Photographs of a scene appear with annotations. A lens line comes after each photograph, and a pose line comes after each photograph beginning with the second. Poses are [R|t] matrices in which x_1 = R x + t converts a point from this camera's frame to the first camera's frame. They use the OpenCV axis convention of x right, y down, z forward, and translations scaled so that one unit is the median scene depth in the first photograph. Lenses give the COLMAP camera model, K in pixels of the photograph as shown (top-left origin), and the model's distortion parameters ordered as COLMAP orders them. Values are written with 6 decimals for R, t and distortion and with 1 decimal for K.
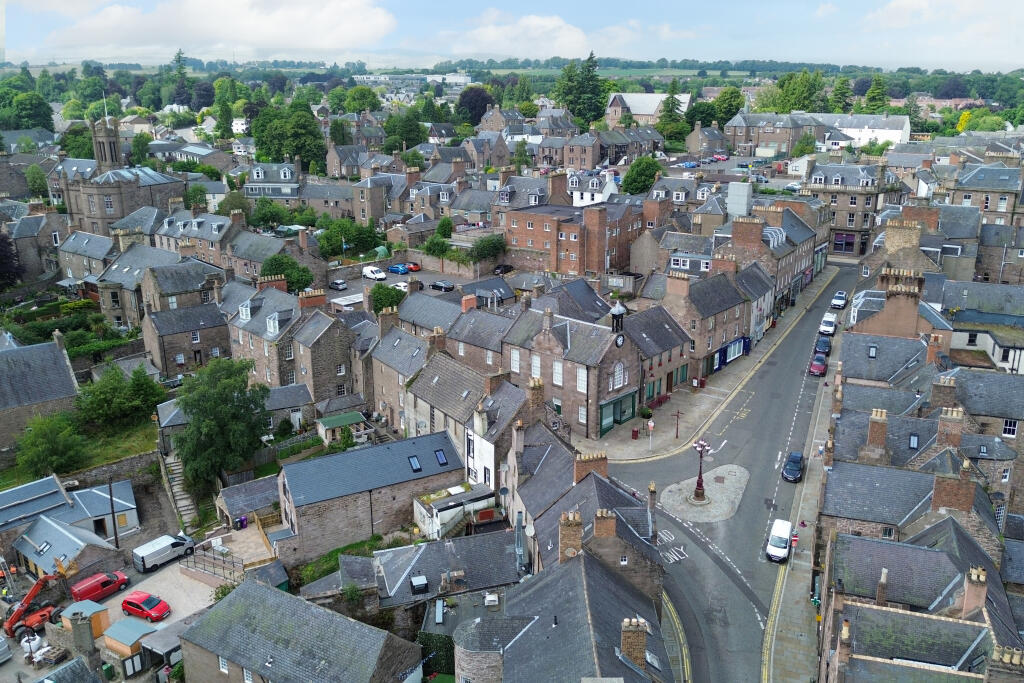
lens RADIAL K [[856.6, 0, 518.5], [0, 856.6, 340.1], [0, 0, 1]] dist [0.085994, -0.097434]
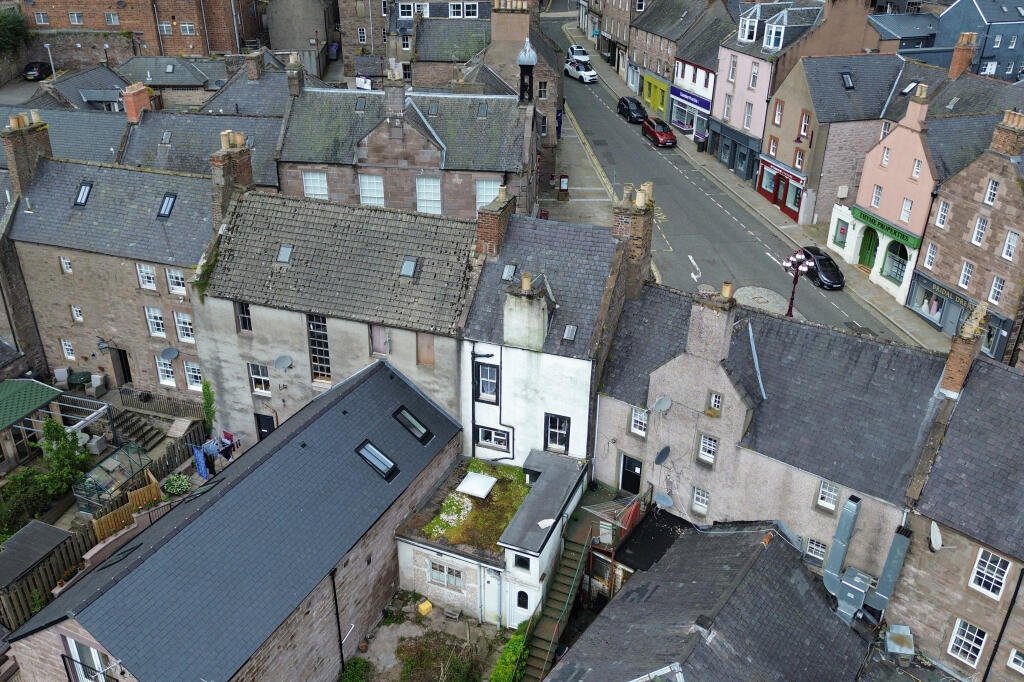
lens RADIAL K [[856.6, 0, 505.0], [0, 856.6, 373.3], [0, 0, 1]] dist [0.085994, -0.097434]
pose [[0.794360, -0.284395, 0.536761, -0.223401], [0.160384, 0.950470, 0.266238, 0.006049], [-0.585892, -0.125401, 0.800628, 0.522214]]
